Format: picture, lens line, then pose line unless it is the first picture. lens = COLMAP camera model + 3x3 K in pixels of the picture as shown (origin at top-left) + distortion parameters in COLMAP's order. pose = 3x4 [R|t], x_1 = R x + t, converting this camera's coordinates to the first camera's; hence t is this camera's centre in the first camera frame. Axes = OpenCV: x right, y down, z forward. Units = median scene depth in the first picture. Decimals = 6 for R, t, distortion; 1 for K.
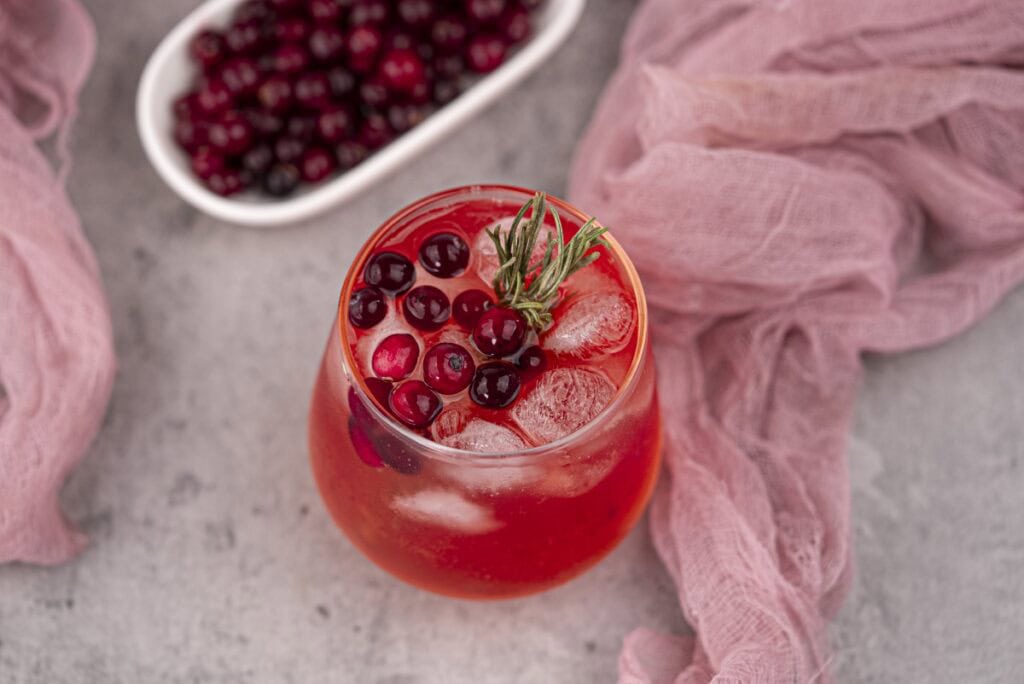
lens RADIAL K [[3085.7, 0, 512.0], [0, 3085.7, 342.0], [0, 0, 1]] dist [-0.511774, -0.509546]
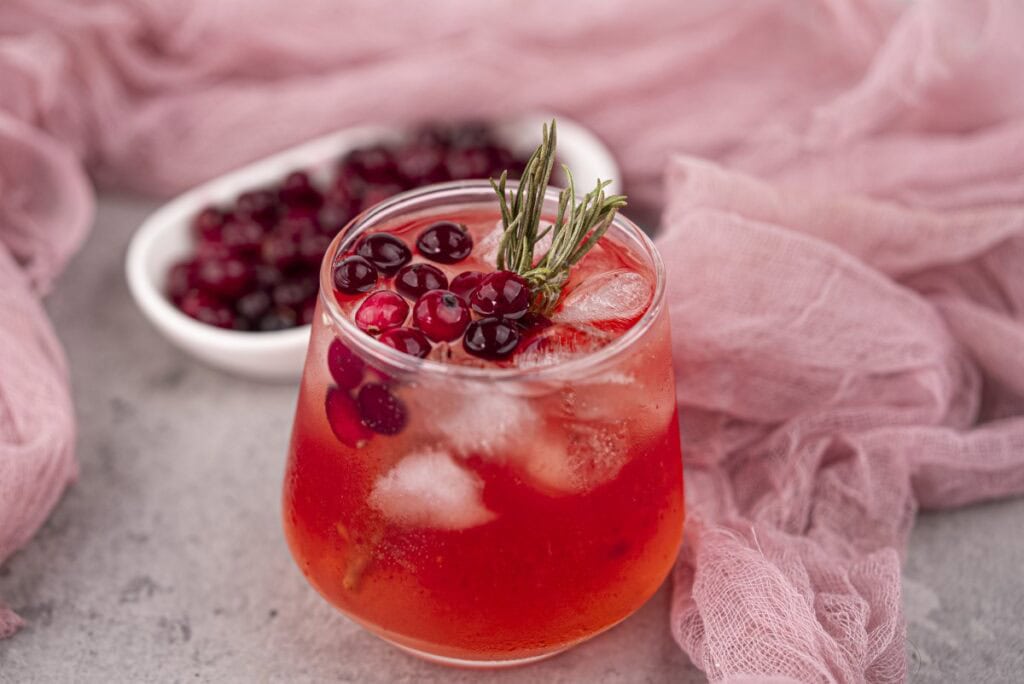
lens RADIAL K [[3144.9, 0, 512.0], [0, 3144.9, 342.0], [0, 0, 1]] dist [-0.480659, -0.483057]
pose [[0.998854, 0.029548, -0.037641, 0.031469], [-0.043685, 0.884123, -0.465207, 0.402449], [0.019533, 0.466318, 0.884401, 0.186717]]
